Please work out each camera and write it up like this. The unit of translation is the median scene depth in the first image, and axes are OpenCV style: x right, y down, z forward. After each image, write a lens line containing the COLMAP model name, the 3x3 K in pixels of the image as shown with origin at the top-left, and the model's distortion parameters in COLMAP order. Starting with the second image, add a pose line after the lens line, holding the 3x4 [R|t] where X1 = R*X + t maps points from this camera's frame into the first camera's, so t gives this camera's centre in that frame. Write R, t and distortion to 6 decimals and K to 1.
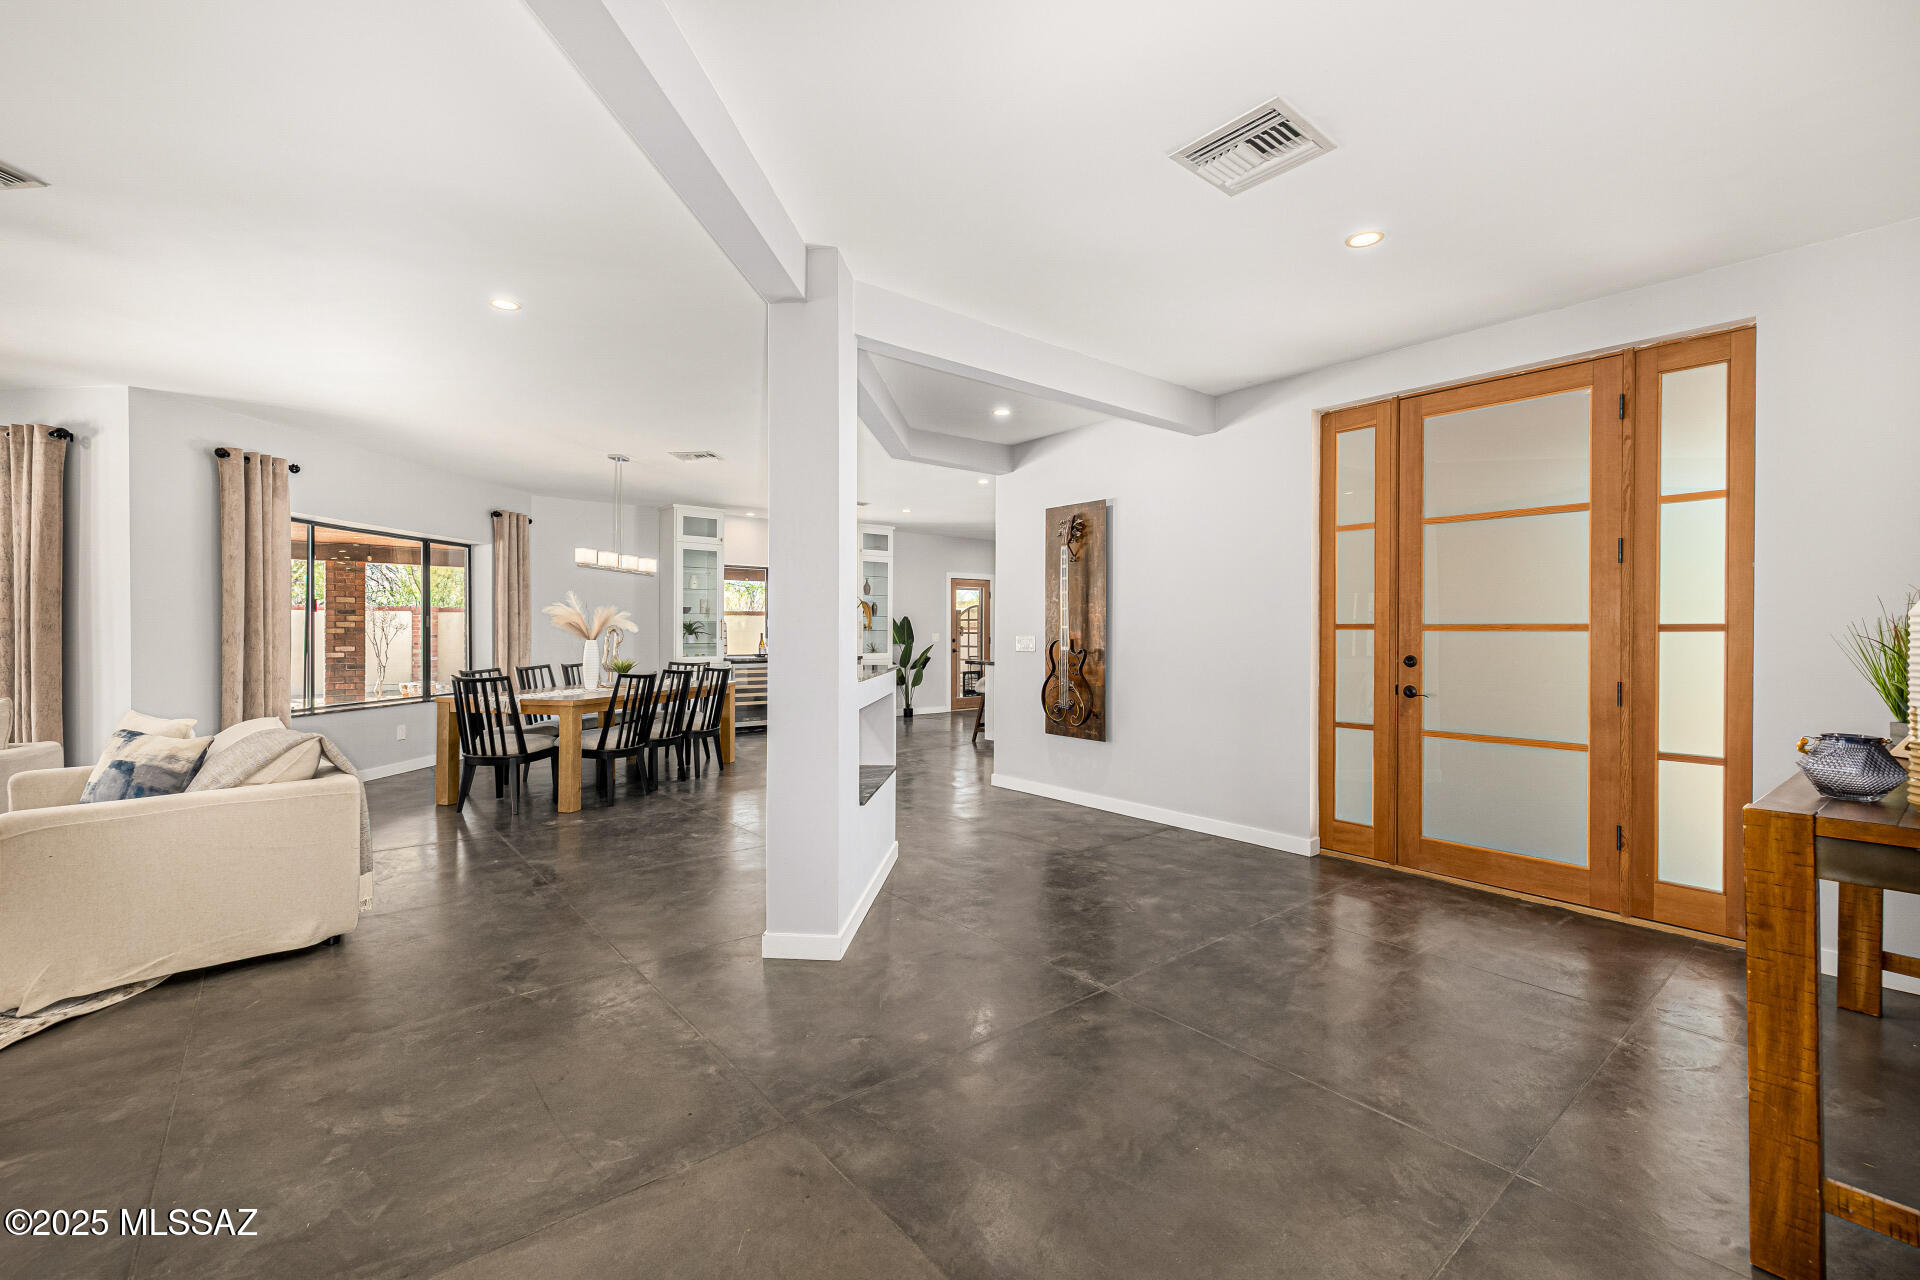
lens RADIAL K [[808.3, 0, 960.0], [0, 808.3, 640.0], [0, 0, 1]] dist [-0.000858, 0.000101]
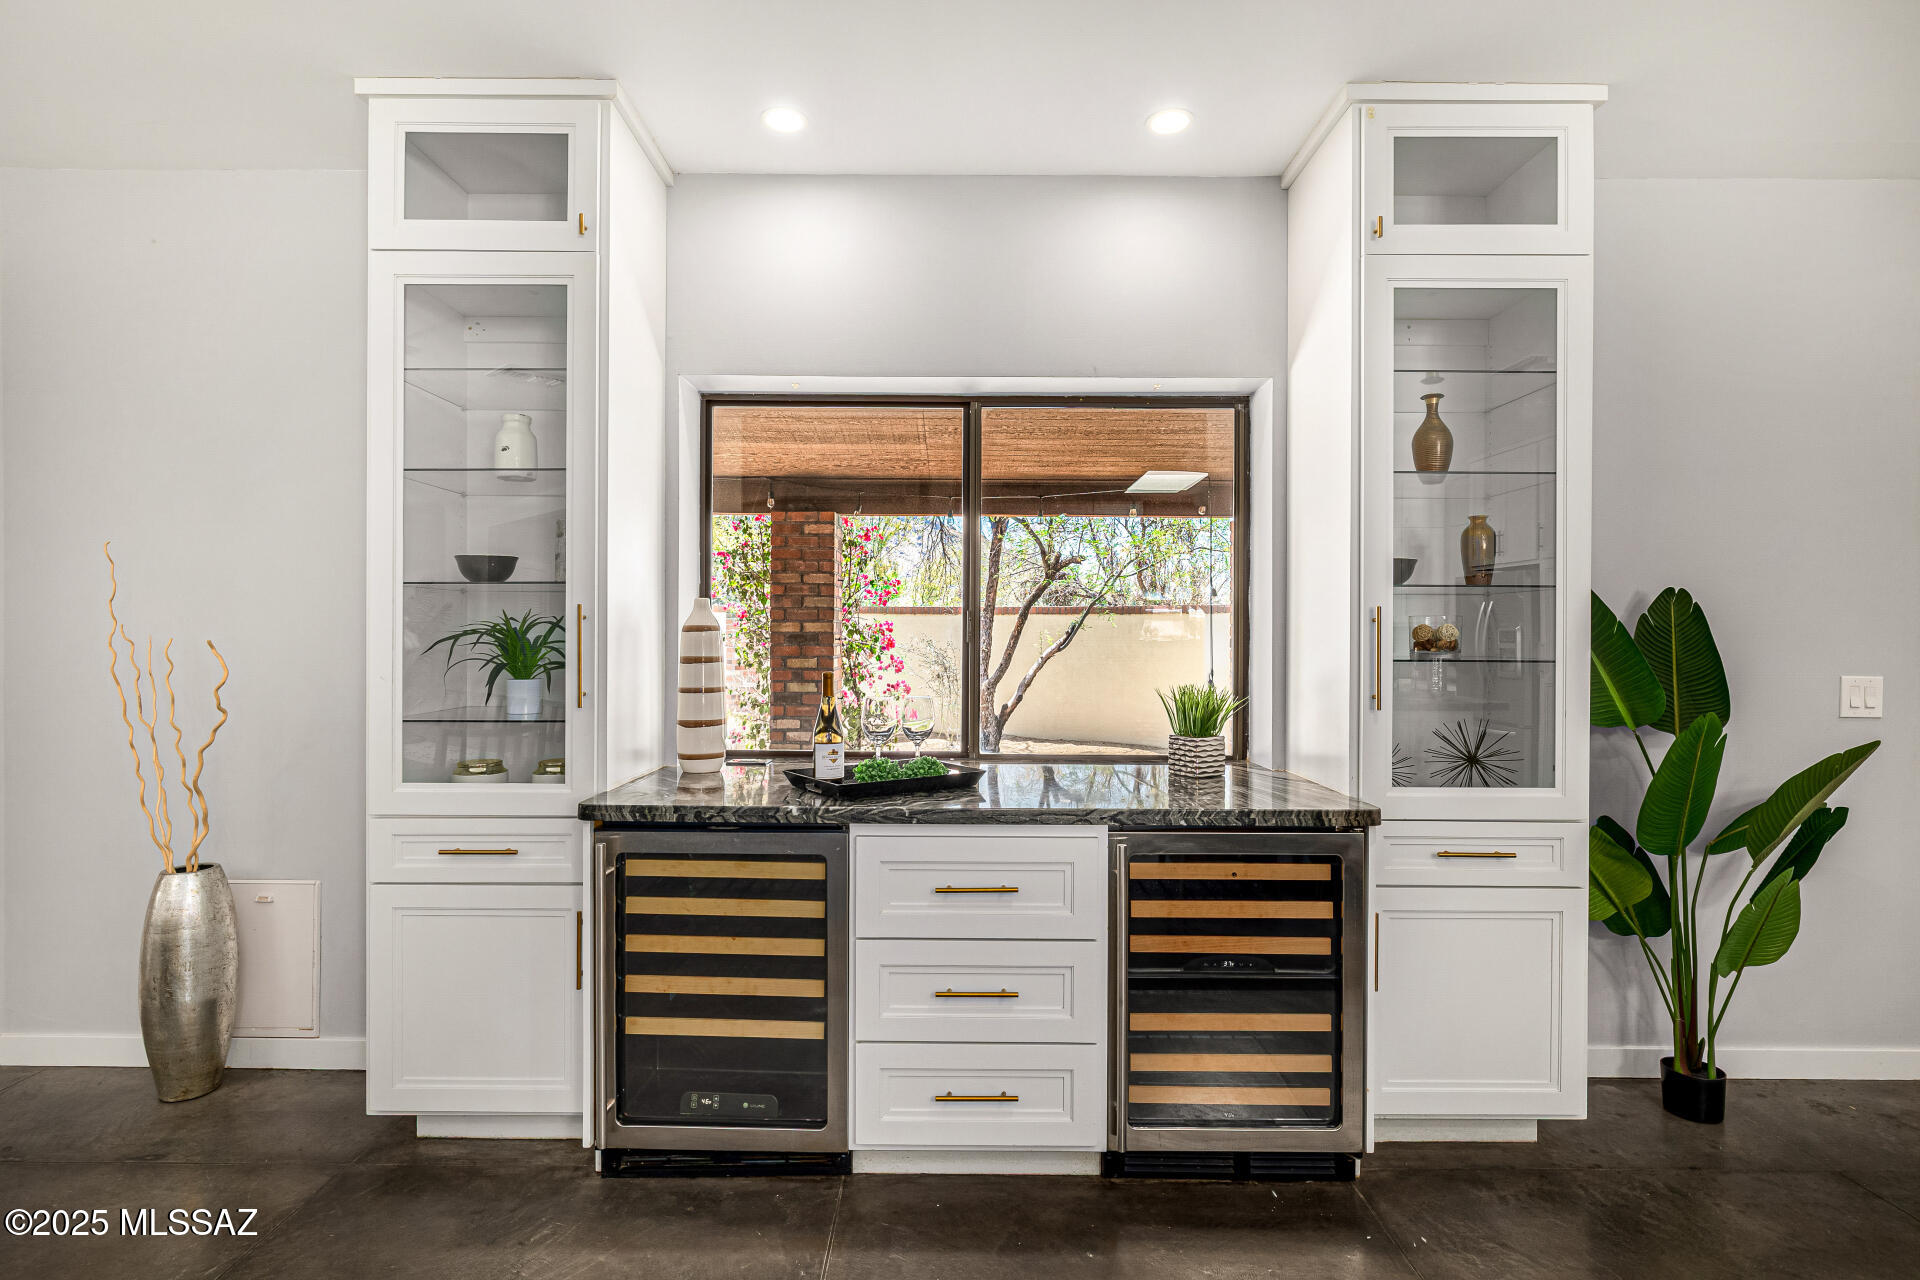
lens RADIAL K [[923.3, 0, 957.6], [0, 923.3, 630.4], [0, 0, 1]] dist [-0.000904, 0.000515]
pose [[0.762791, -0.003689, -0.646635, -0.070032], [-0.008076, 0.999851, -0.015230, -0.017244], [0.646595, 0.016839, 0.762647, 0.910406]]
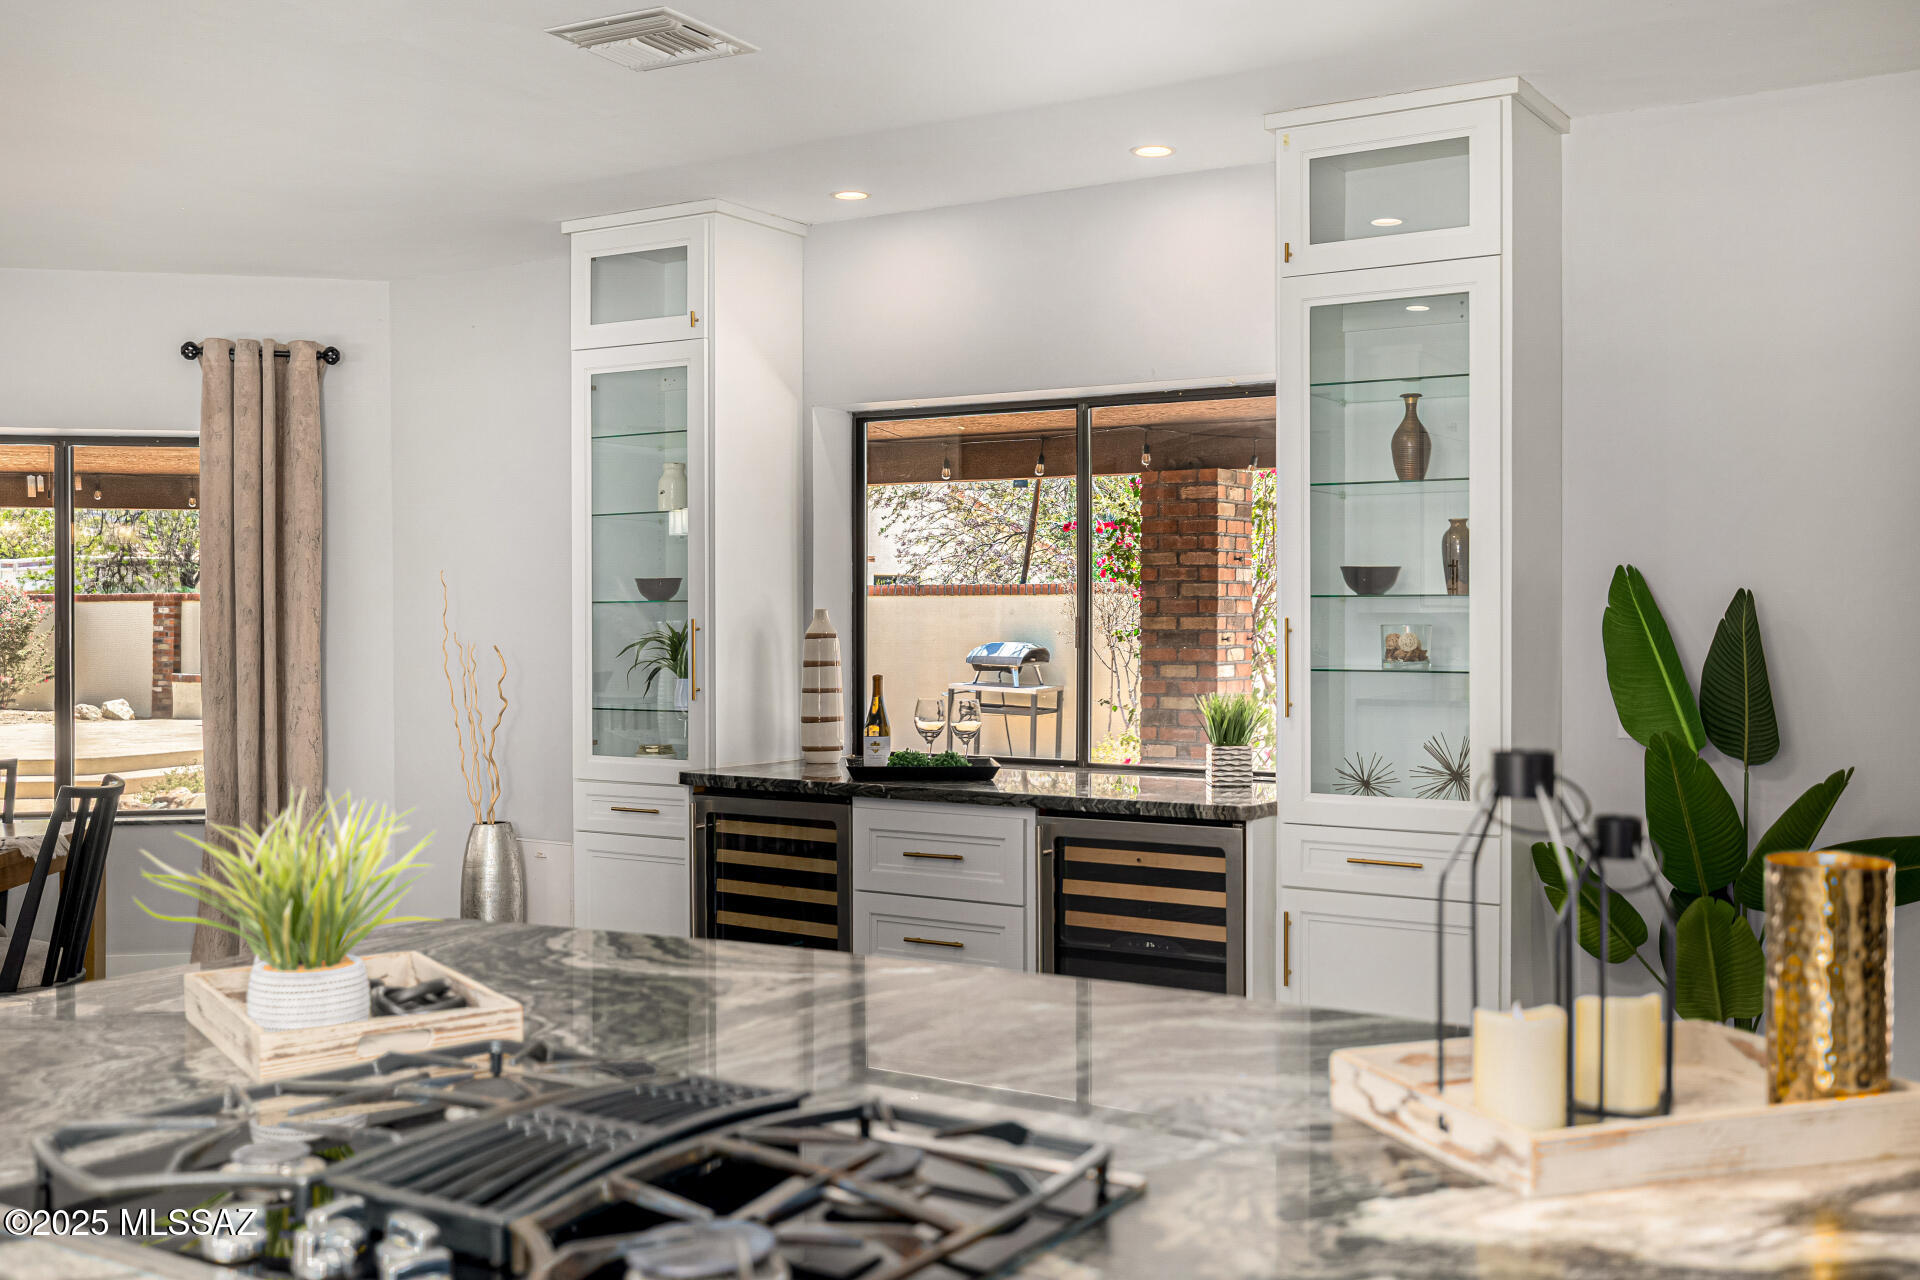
lens RADIAL K [[1855.3, 0, 986.0], [0, 1855.3, 612.2], [0, 0, 1]] dist [0.002272, 0.007504]
pose [[0.311880, -0.005948, -0.950103, 0.317983], [-0.008912, 0.999918, -0.009185, -0.024433], [0.950080, 0.011332, 0.311801, 0.930937]]
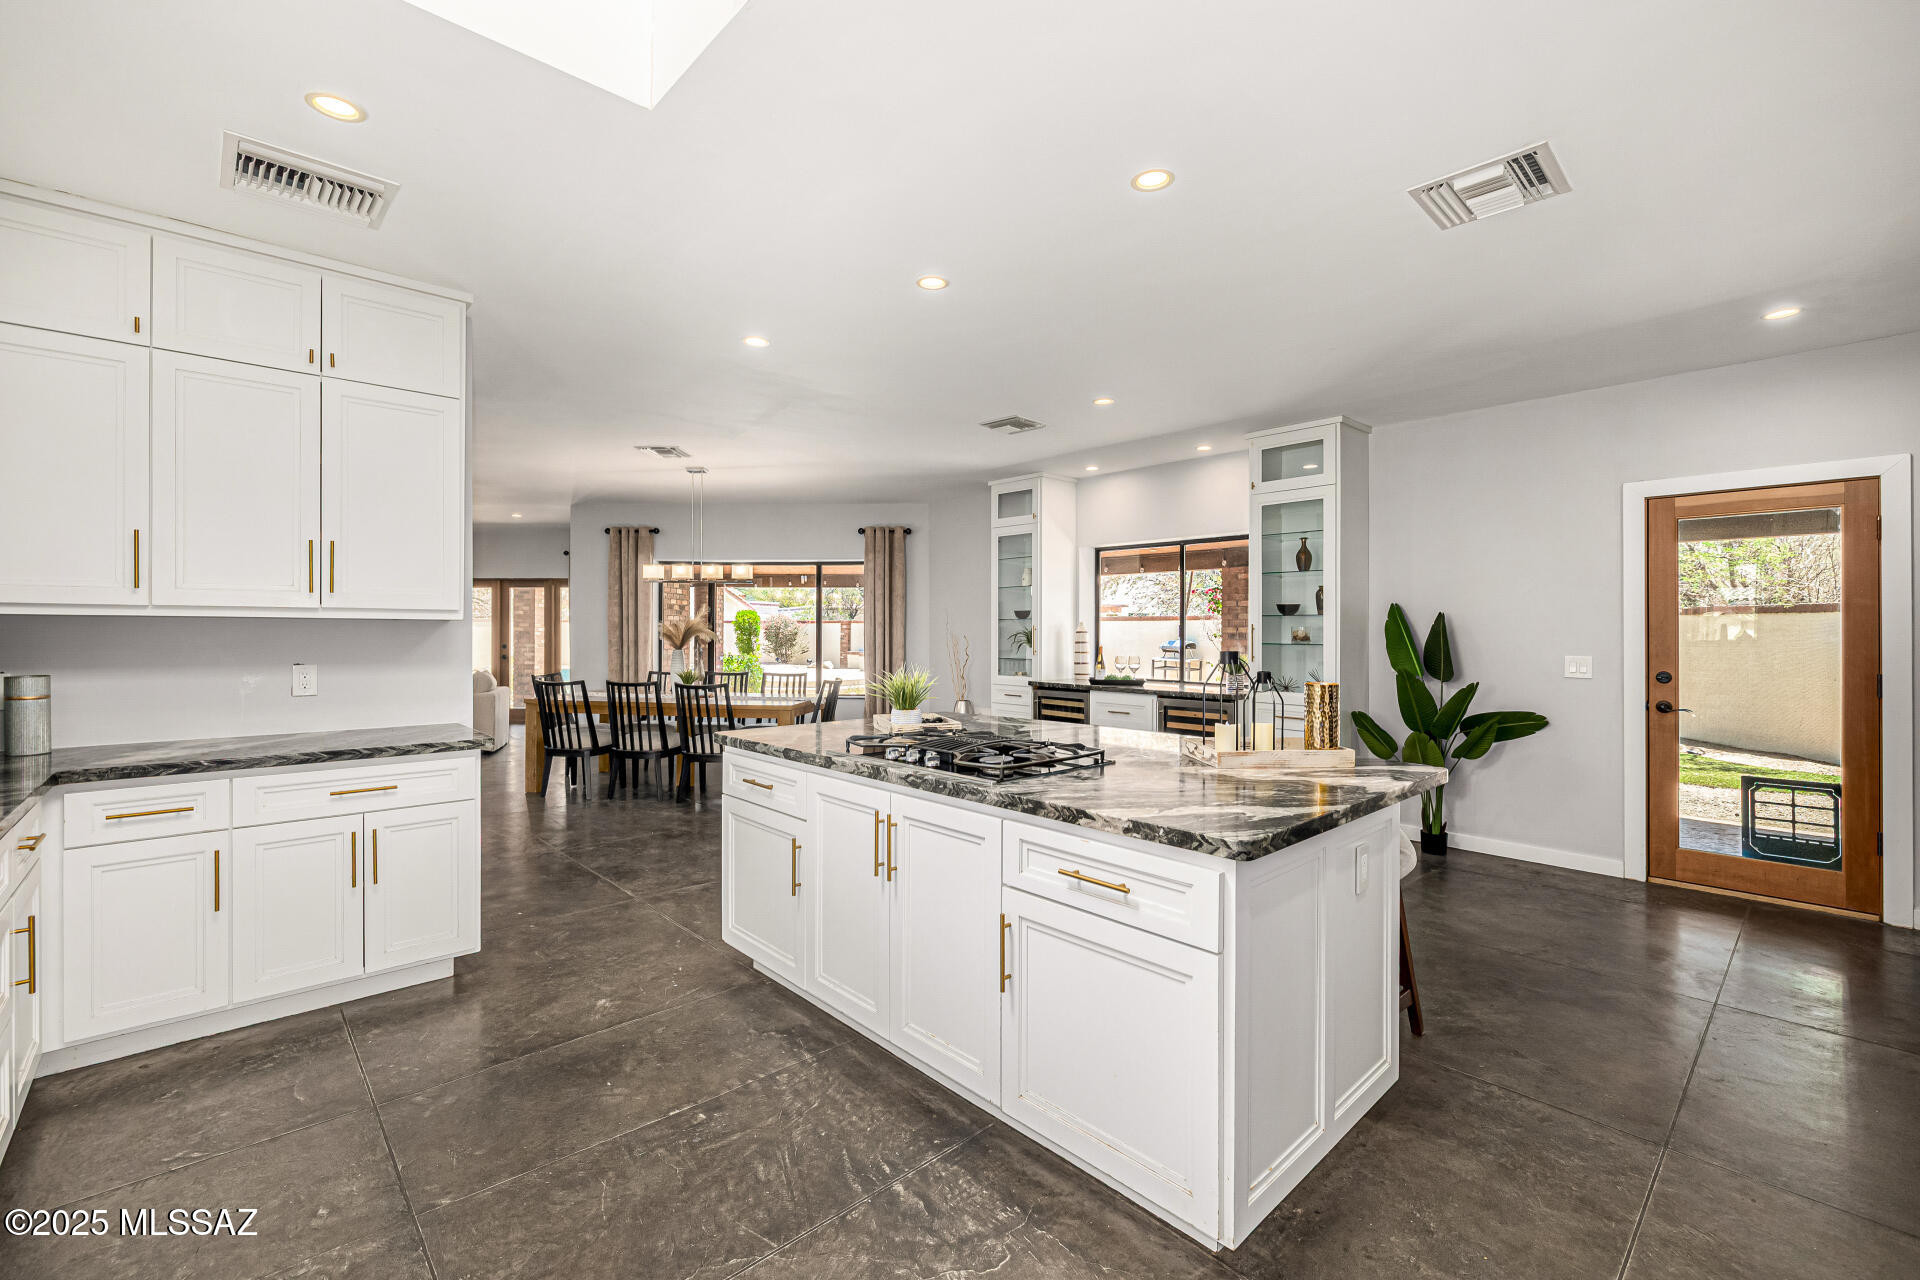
lens RADIAL K [[808.5, 0, 971.0], [0, 808.5, 628.5], [0, 0, 1]] dist [0.001366, 0.000286]
pose [[0.058798, -0.006737, -0.998247, 0.433074], [-0.014174, 0.999871, -0.007583, -0.017700], [0.998169, 0.014595, 0.058695, 0.930756]]
